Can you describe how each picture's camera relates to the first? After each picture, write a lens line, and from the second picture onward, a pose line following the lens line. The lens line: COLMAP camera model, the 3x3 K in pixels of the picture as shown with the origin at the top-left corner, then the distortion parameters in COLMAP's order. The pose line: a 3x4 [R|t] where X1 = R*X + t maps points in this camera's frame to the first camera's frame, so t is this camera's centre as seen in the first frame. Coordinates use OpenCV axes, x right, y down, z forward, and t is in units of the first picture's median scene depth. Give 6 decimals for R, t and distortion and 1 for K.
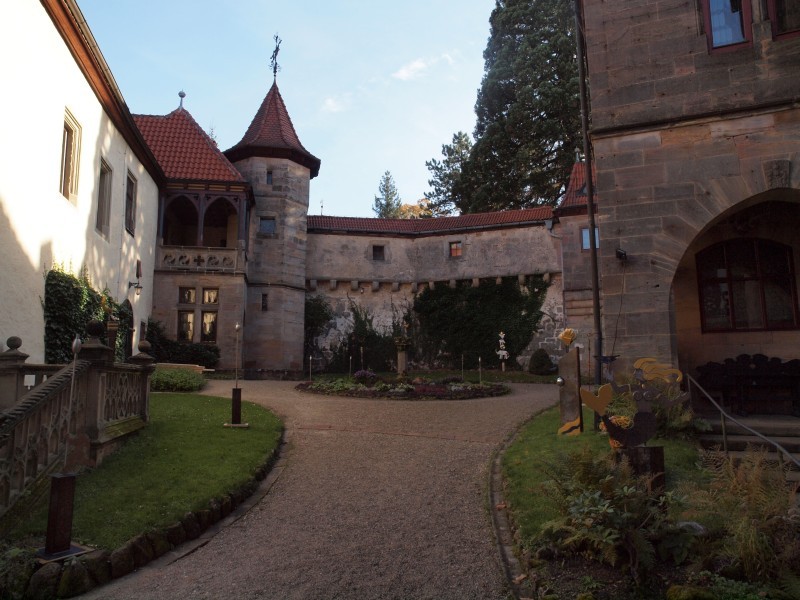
lens RADIAL K [[569.3, 0, 400.0], [0, 569.3, 300.0], [0, 0, 1]] dist [-0.140130, 0.128700]
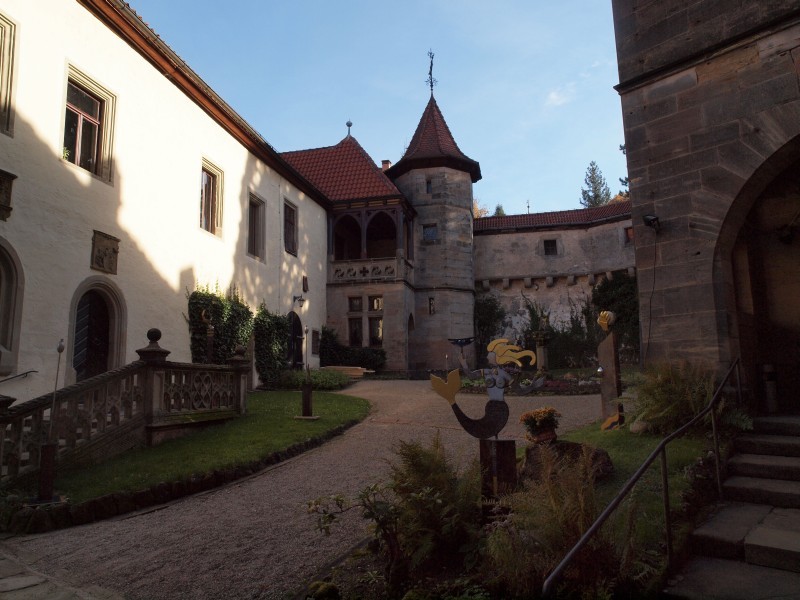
lens RADIAL K [[559.2, 0, 400.0], [0, 559.2, 300.0], [0, 0, 1]] dist [-0.140888, 0.110693]
pose [[0.911019, -0.071907, -0.406047, 0.143443], [0.070010, 0.997355, -0.019547, 0.010807], [0.406379, -0.010620, 0.913643, 0.031295]]
